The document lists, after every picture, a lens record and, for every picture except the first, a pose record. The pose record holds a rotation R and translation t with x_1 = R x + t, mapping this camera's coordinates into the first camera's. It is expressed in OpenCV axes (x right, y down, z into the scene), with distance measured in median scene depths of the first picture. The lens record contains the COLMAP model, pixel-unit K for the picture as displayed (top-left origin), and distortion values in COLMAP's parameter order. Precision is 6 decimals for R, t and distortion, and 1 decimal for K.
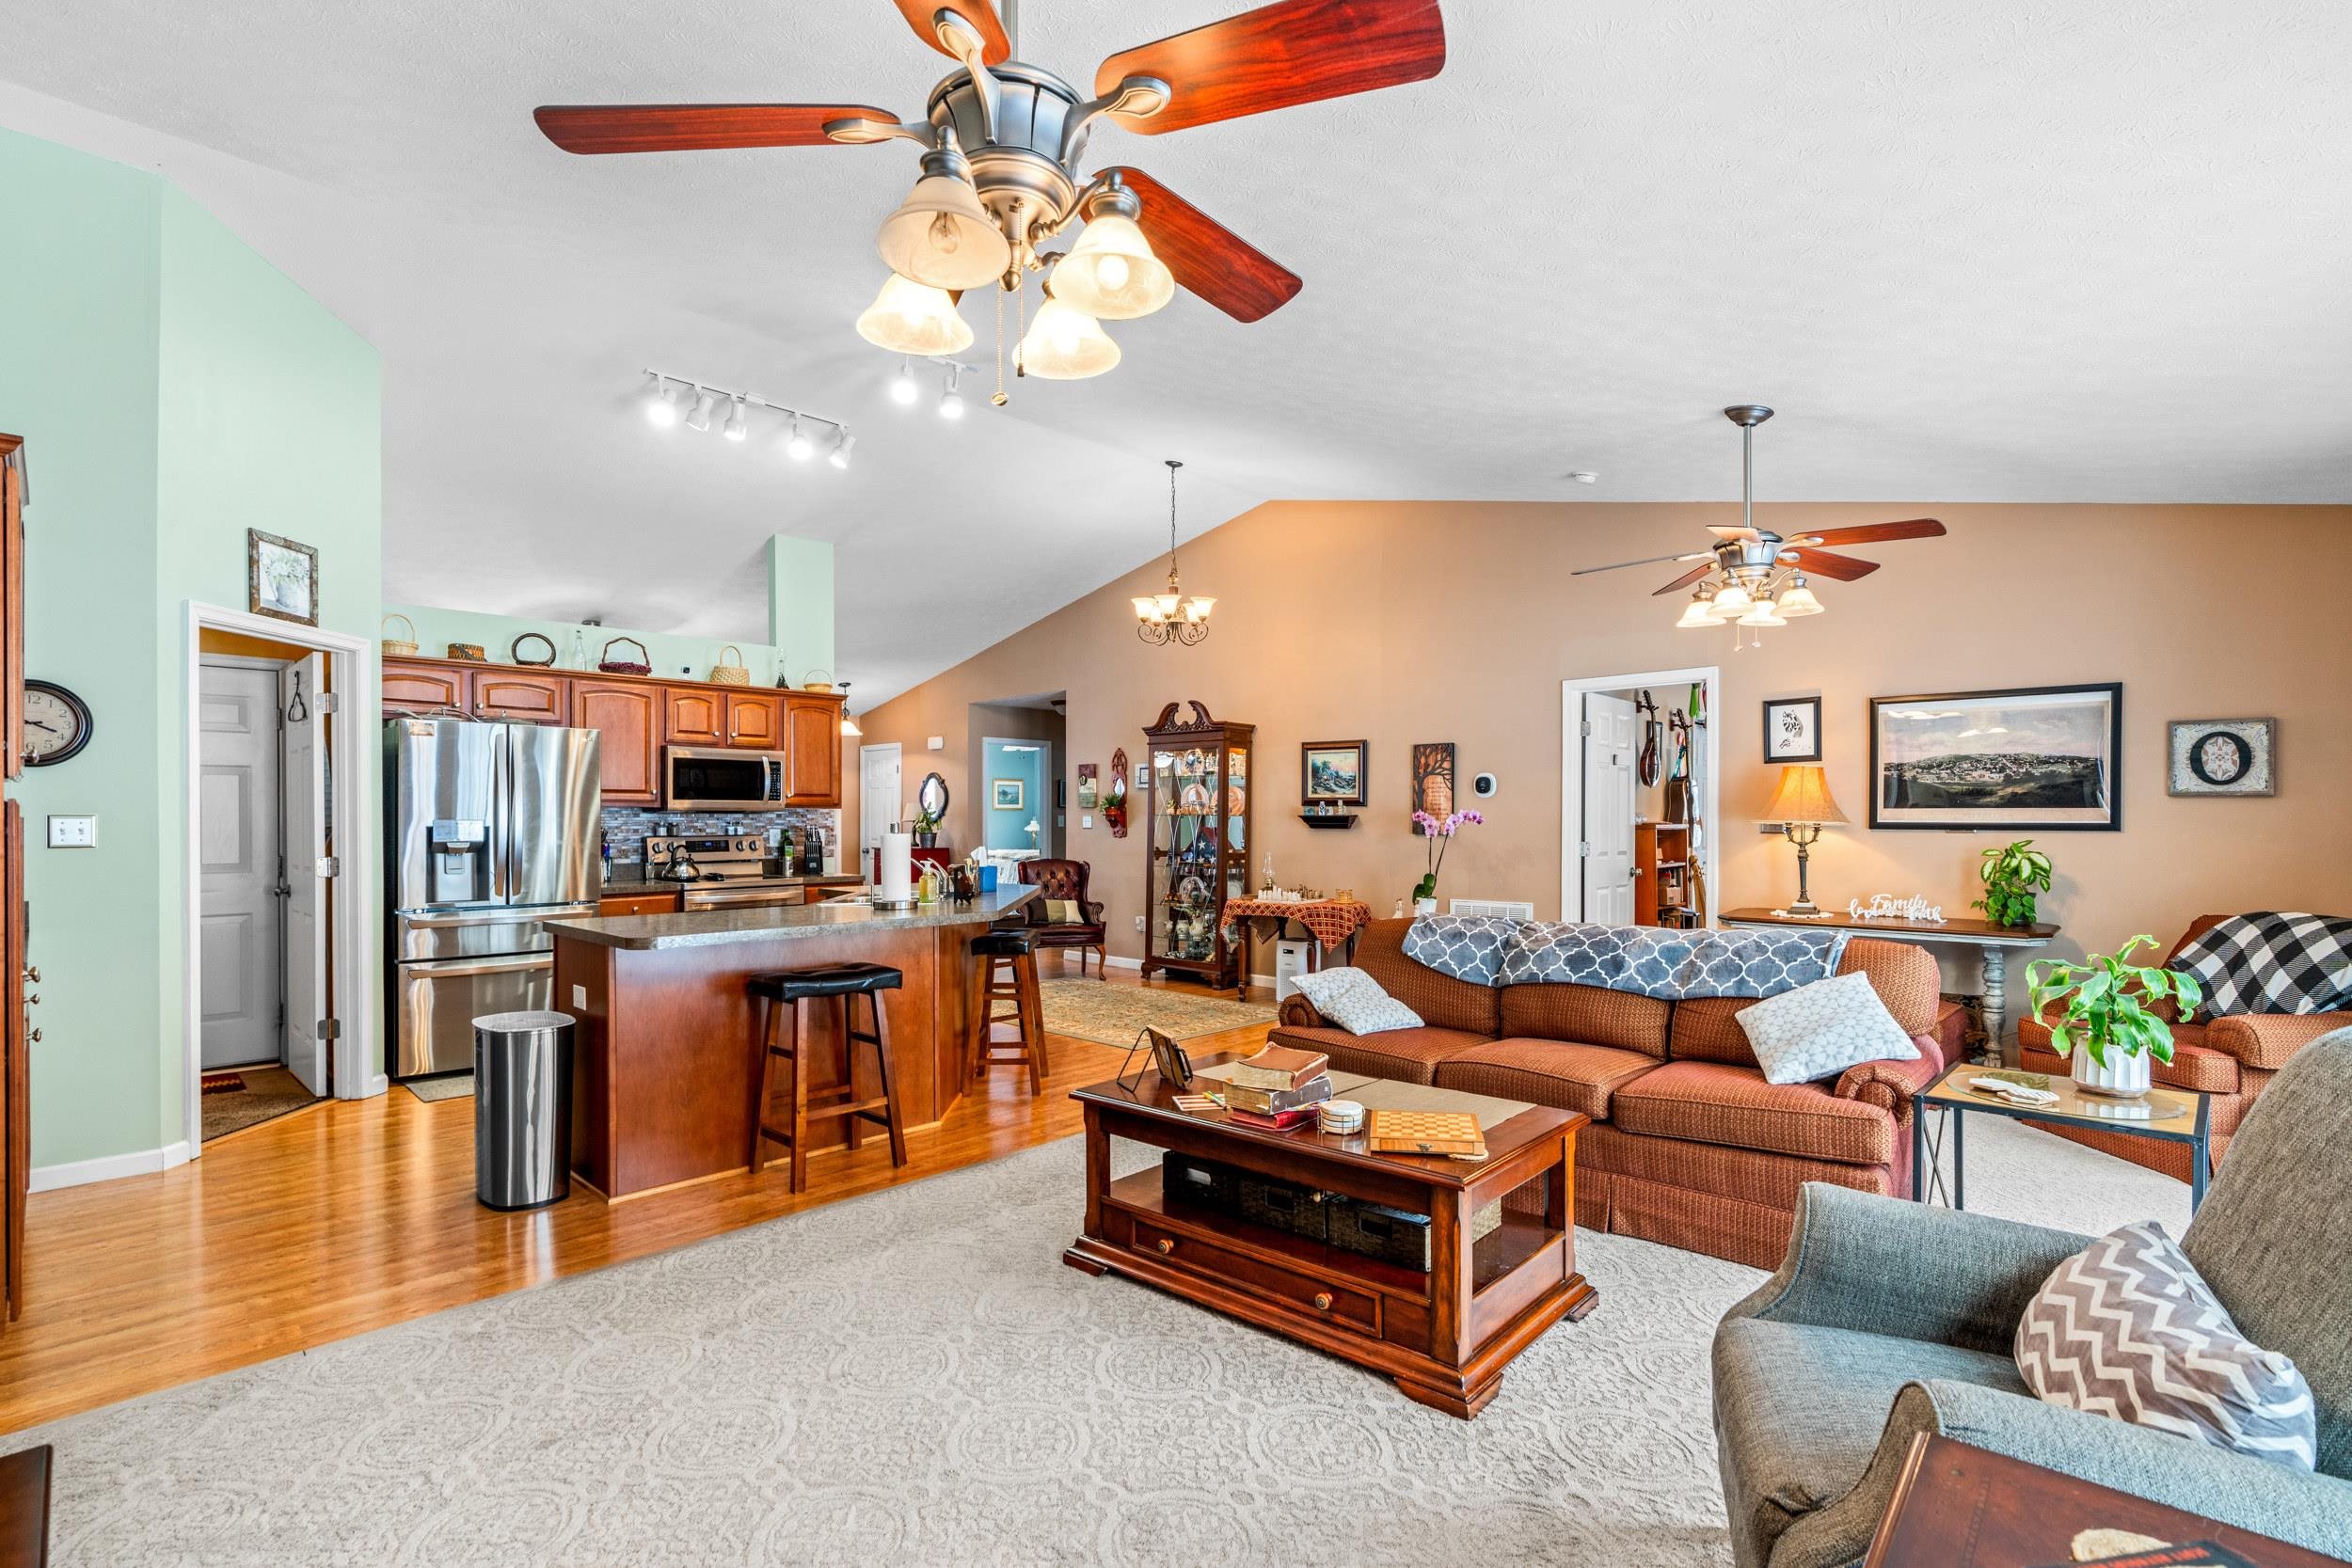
lens RADIAL K [[1069.6, 0, 1180.1], [0, 1069.6, 805.1], [0, 0, 1]] dist [-0.003617, 0.002082]
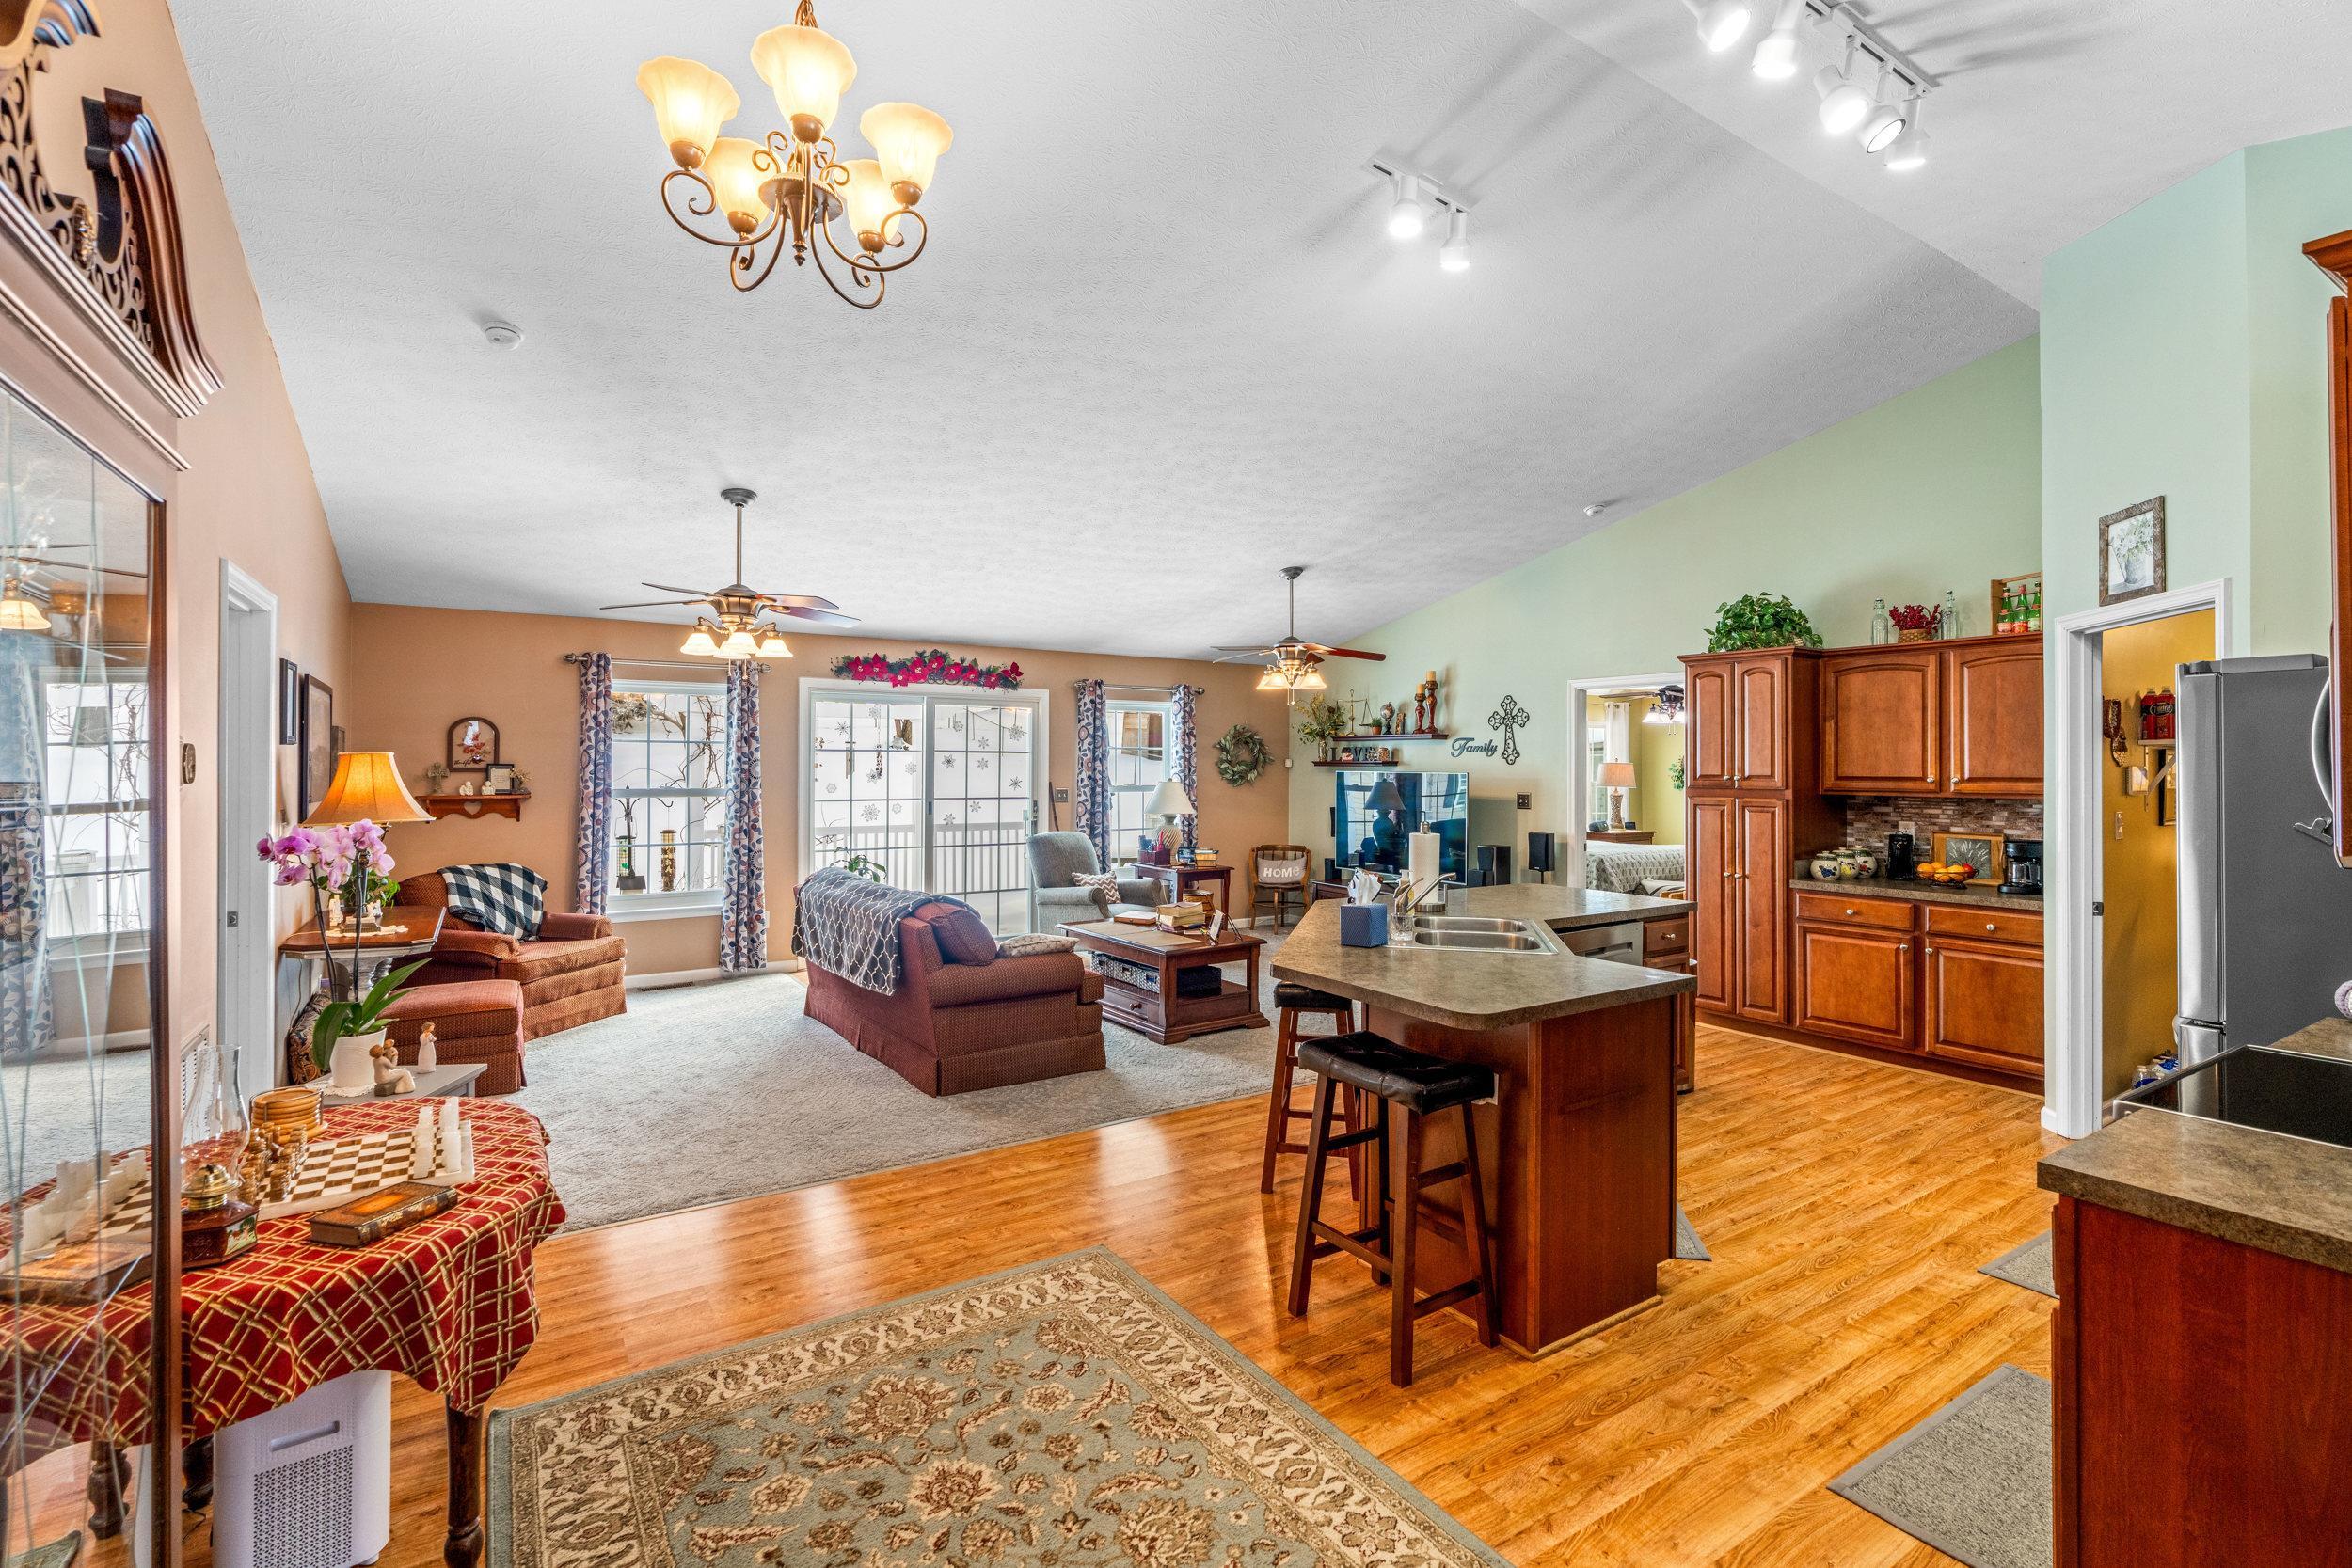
lens RADIAL K [[1069.6, 0, 1191.7], [0, 1069.6, 756.5], [0, 0, 1]] dist [-0.003617, 0.002082]
pose [[-0.973312, 0.006748, 0.229385, -0.191518], [0.001103, 0.999694, -0.024728, -0.015481], [-0.229481, -0.023815, -0.973022, 1.361943]]
